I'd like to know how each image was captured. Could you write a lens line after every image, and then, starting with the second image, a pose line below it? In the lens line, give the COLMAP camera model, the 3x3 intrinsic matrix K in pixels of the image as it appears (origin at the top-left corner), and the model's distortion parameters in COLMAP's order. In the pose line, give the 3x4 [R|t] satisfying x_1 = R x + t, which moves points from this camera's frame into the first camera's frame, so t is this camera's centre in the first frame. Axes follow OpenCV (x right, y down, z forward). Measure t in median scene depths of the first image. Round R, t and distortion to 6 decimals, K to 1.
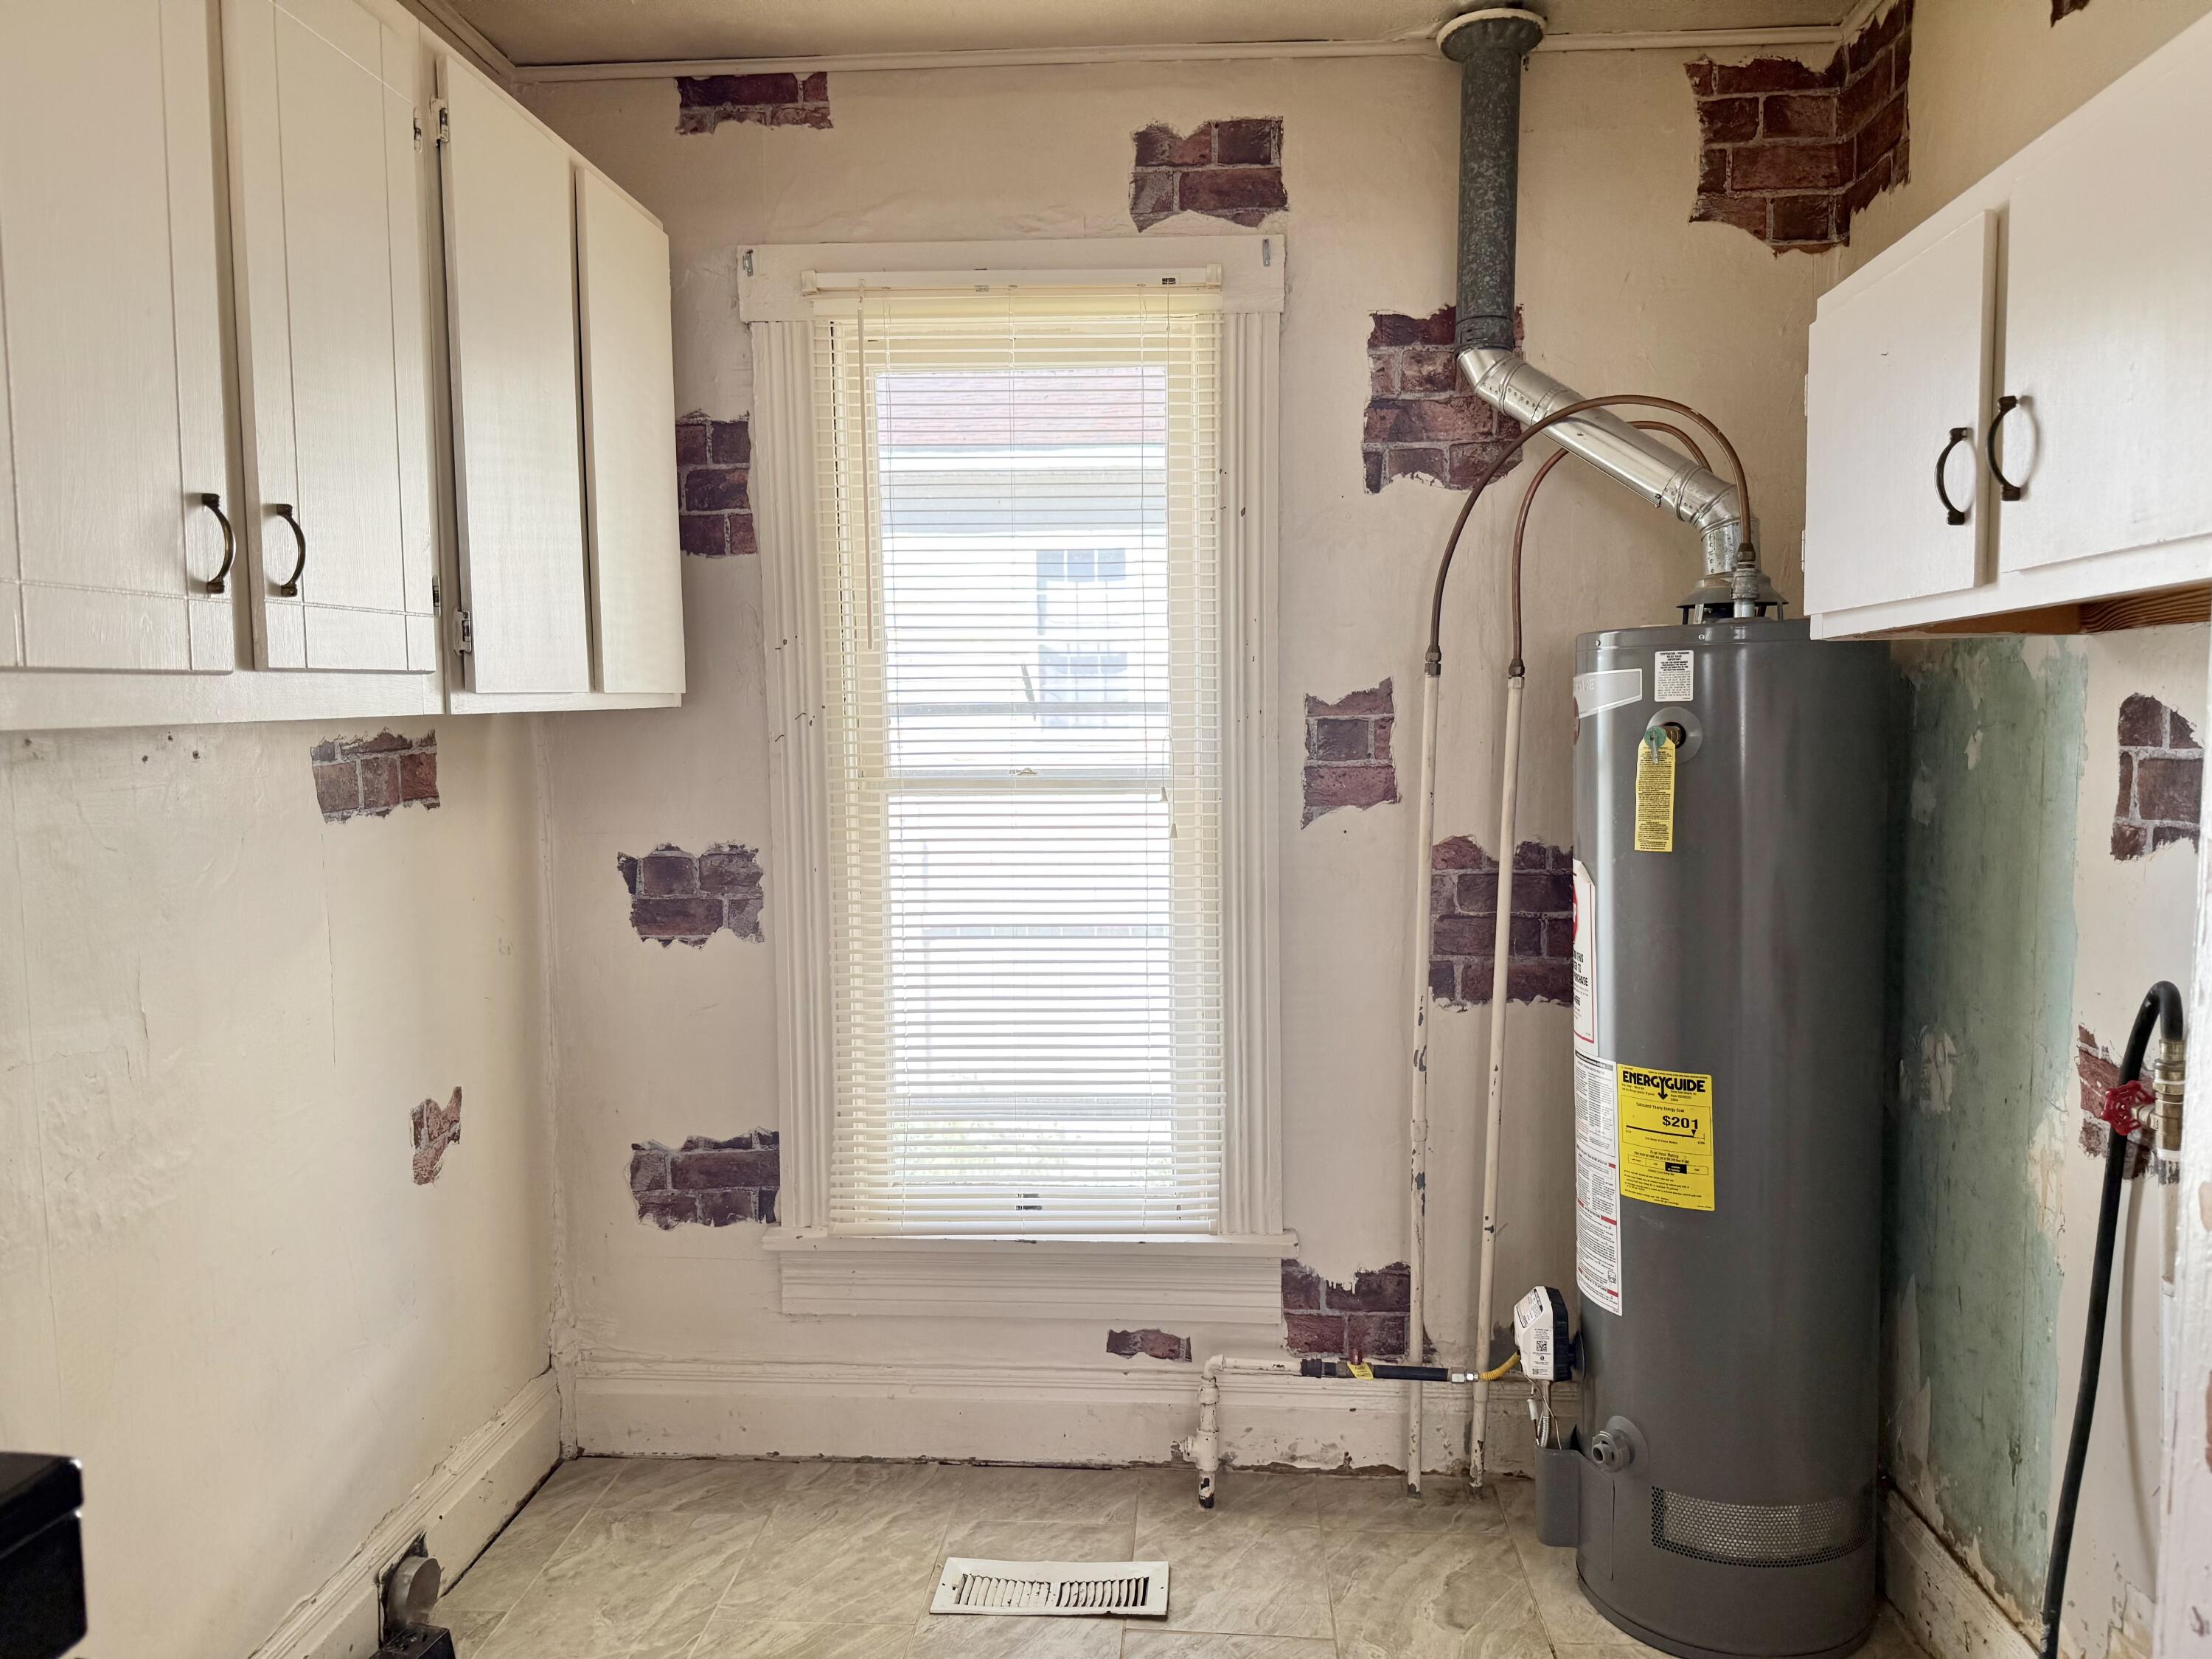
lens RADIAL K [[1536.8, 0, 1111.8], [0, 1536.8, 848.5], [0, 0, 1]] dist [0.134168, -0.235273]
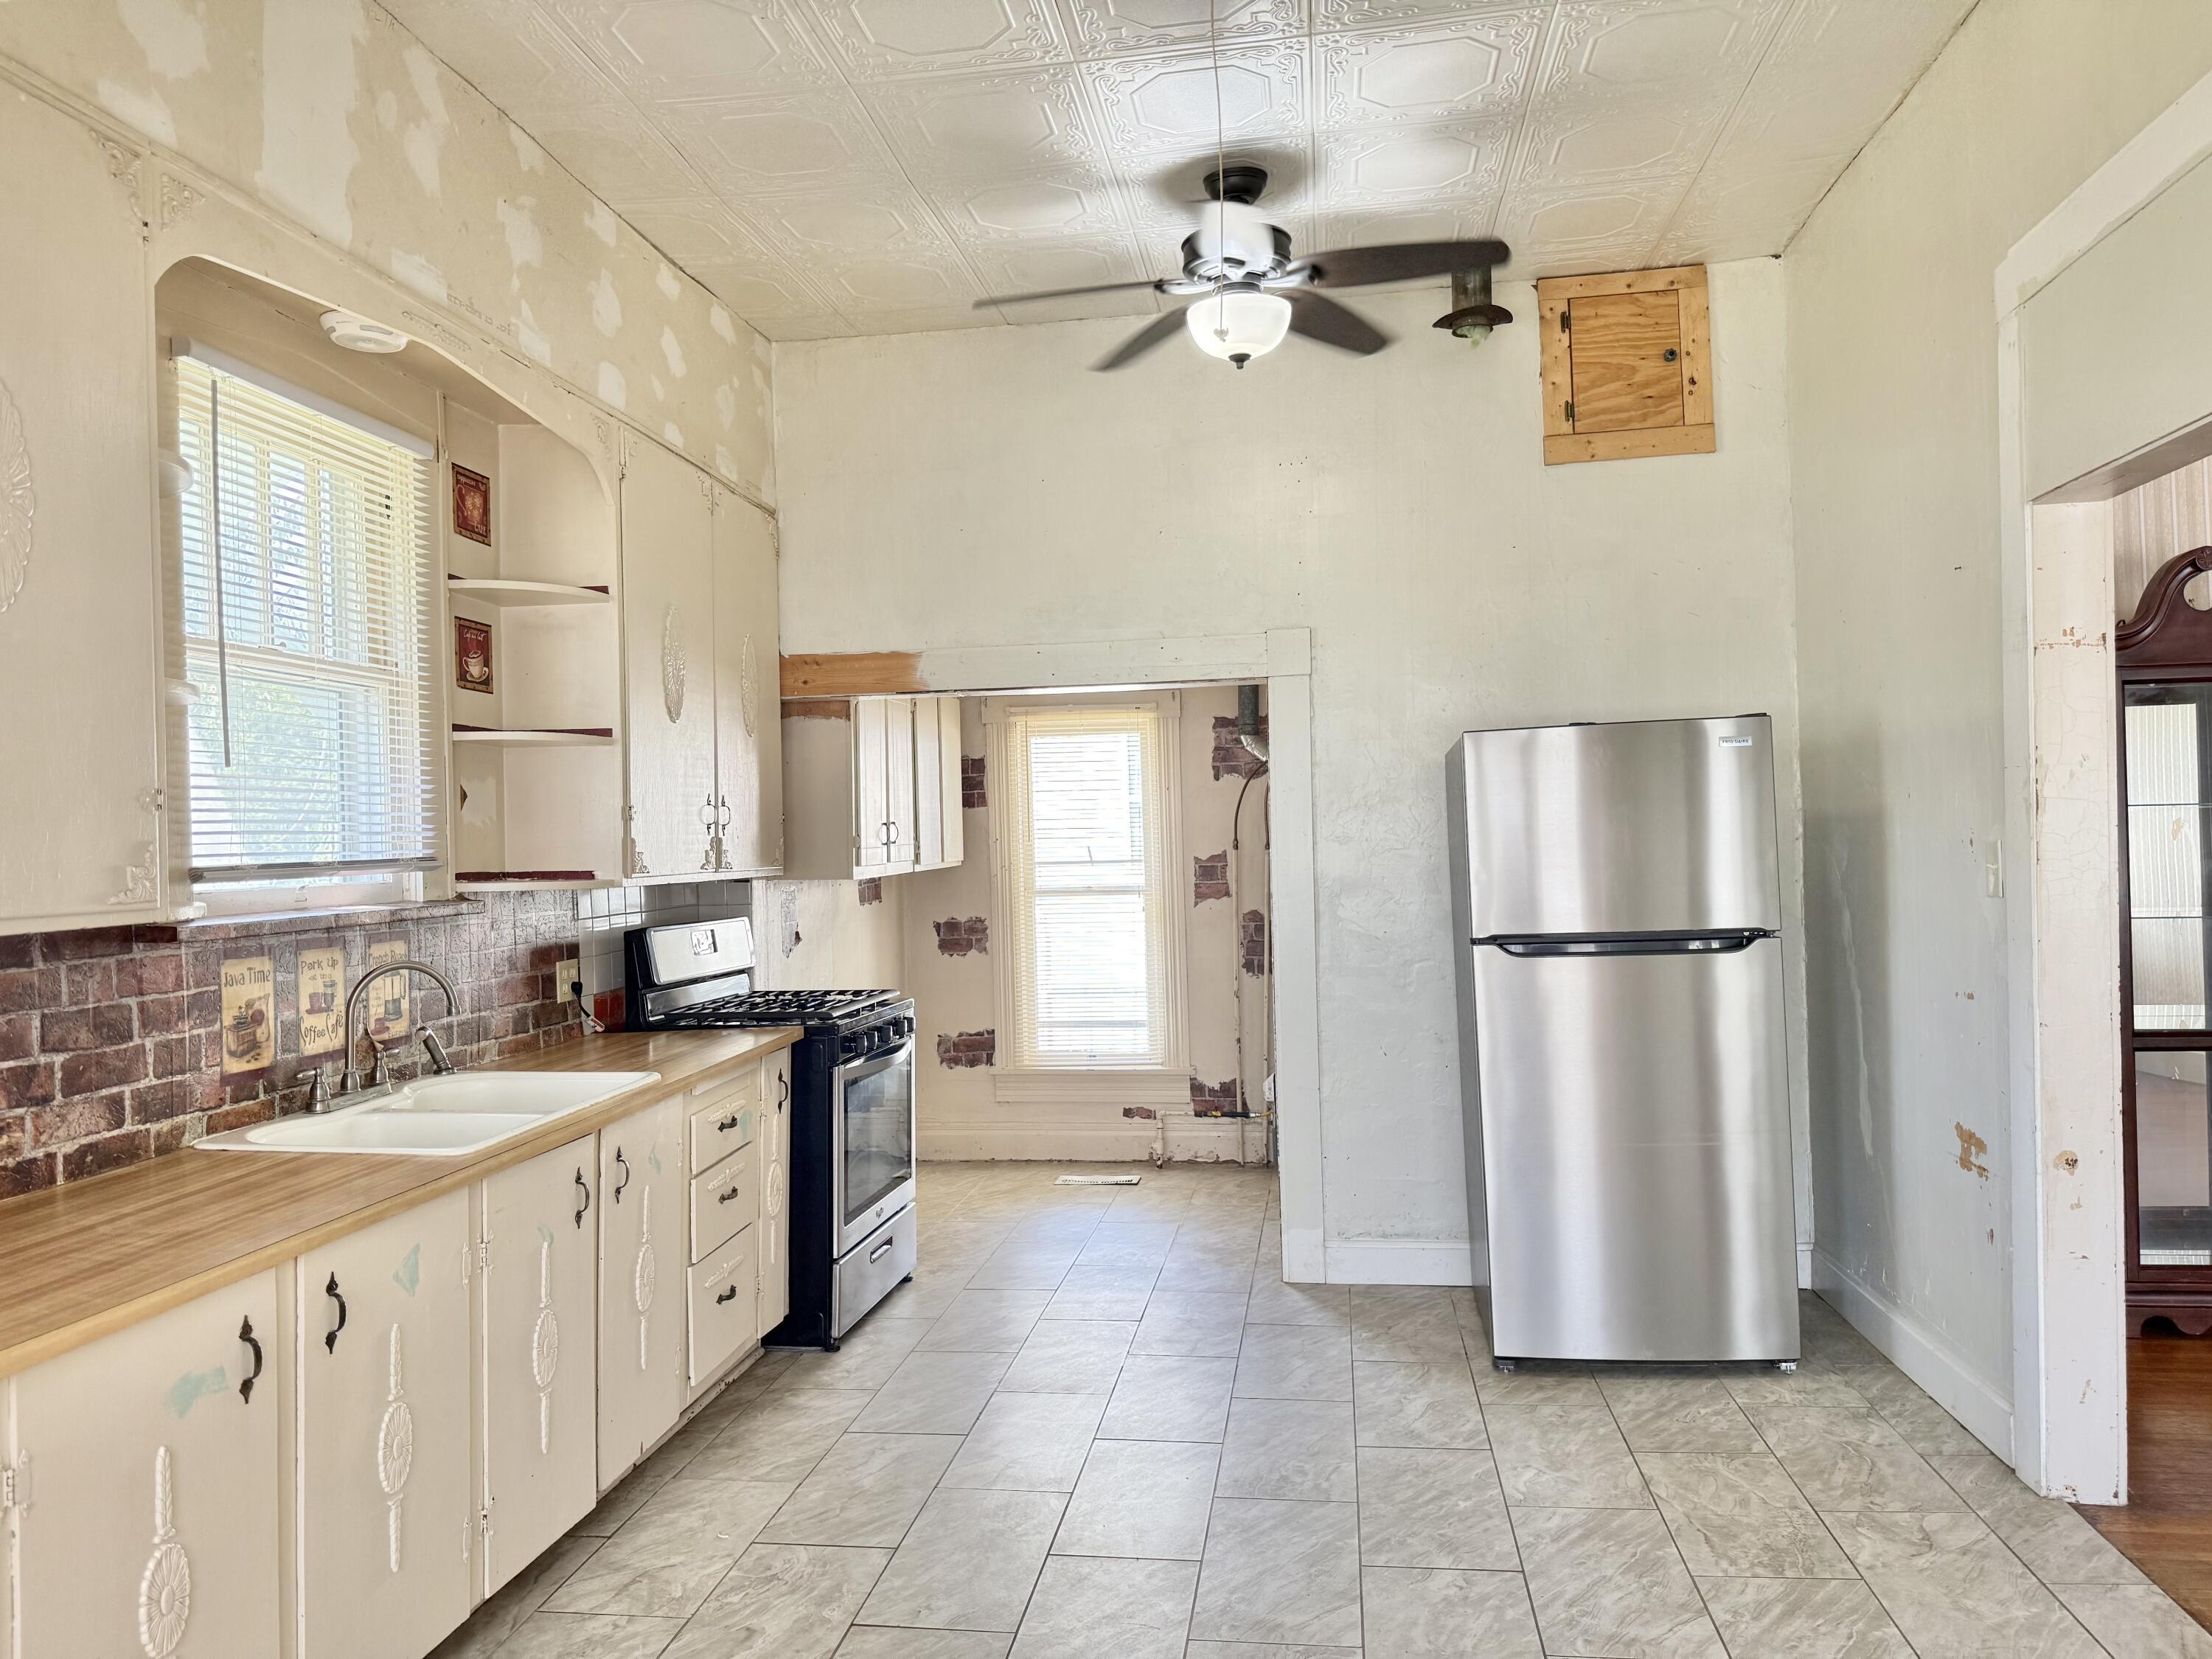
lens RADIAL K [[1557.7, 0, 1096.2], [0, 1557.7, 837.9], [0, 0, 1]] dist [0.133640, -0.246046]
pose [[0.996161, -0.016746, -0.085920, 0.186425], [0.008966, 0.995888, -0.090146, 0.105233], [0.087076, 0.089030, 0.992215, -1.628080]]
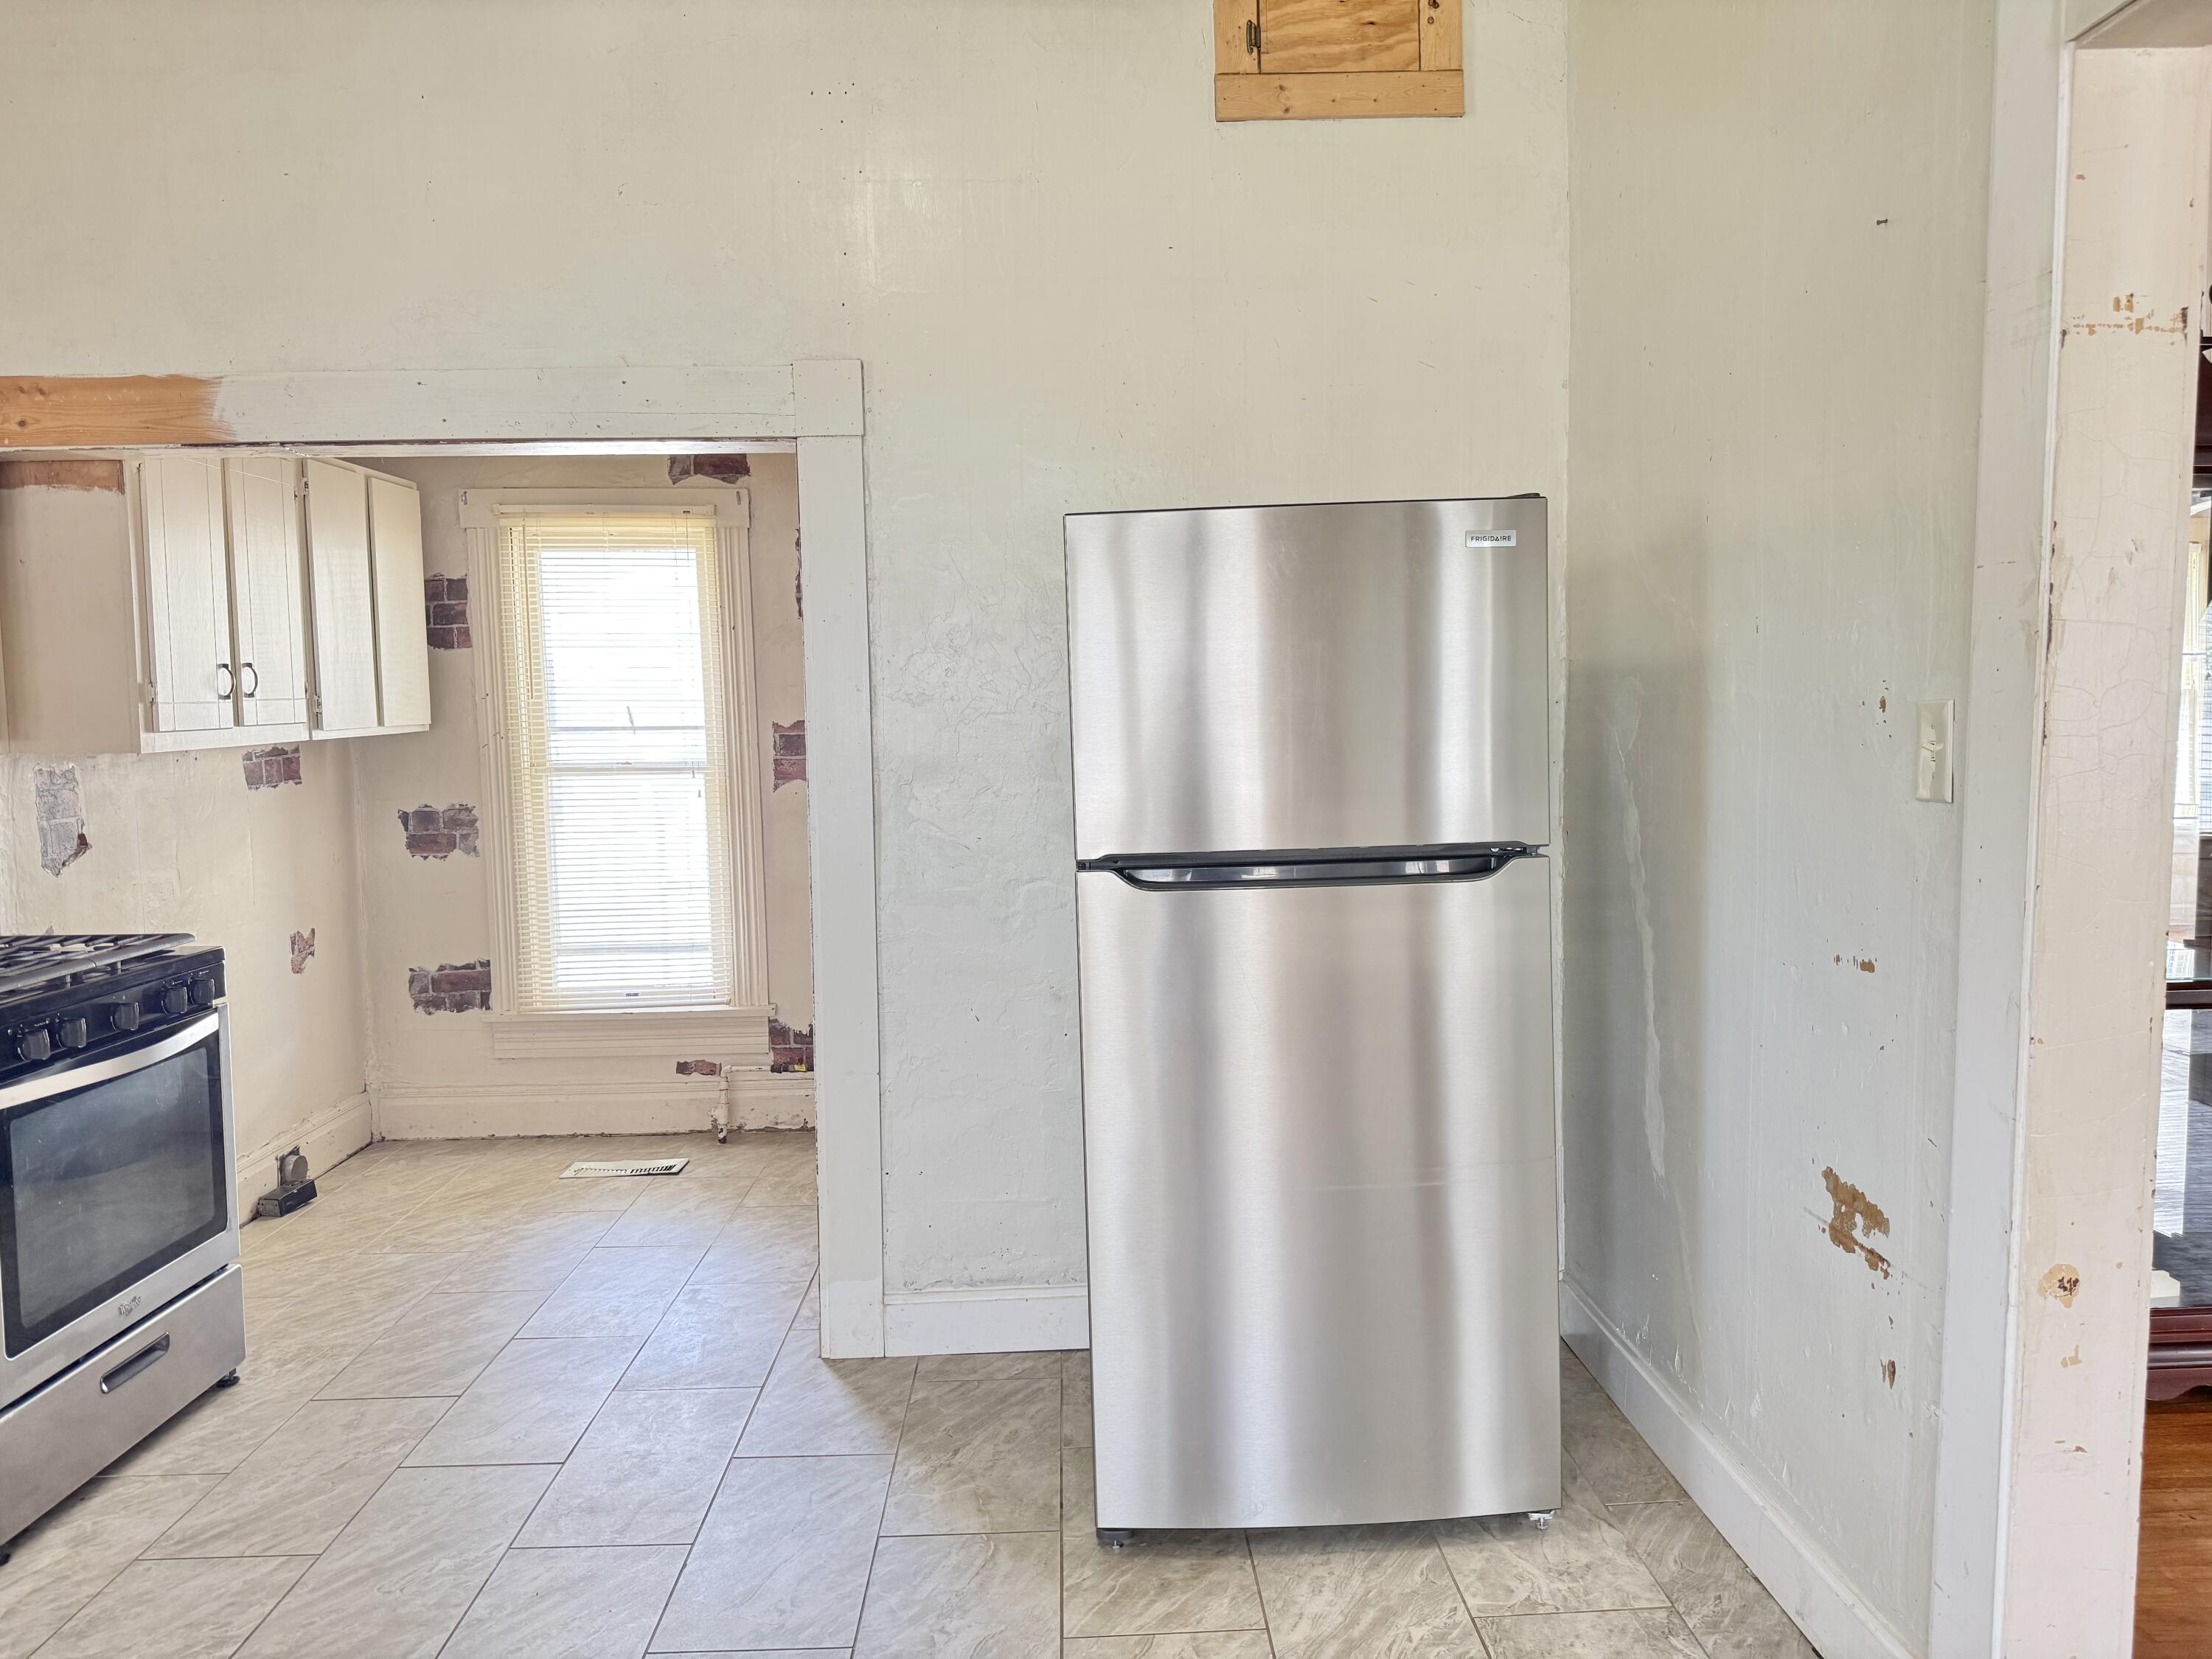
lens RADIAL K [[1557.7, 0, 1096.2], [0, 1557.7, 837.9], [0, 0, 1]] dist [0.133640, -0.246046]
pose [[0.996402, -0.014898, 0.083437, 0.360280], [0.015202, 0.999880, -0.003002, 0.056139], [-0.083382, 0.004260, 0.996509, -0.967106]]
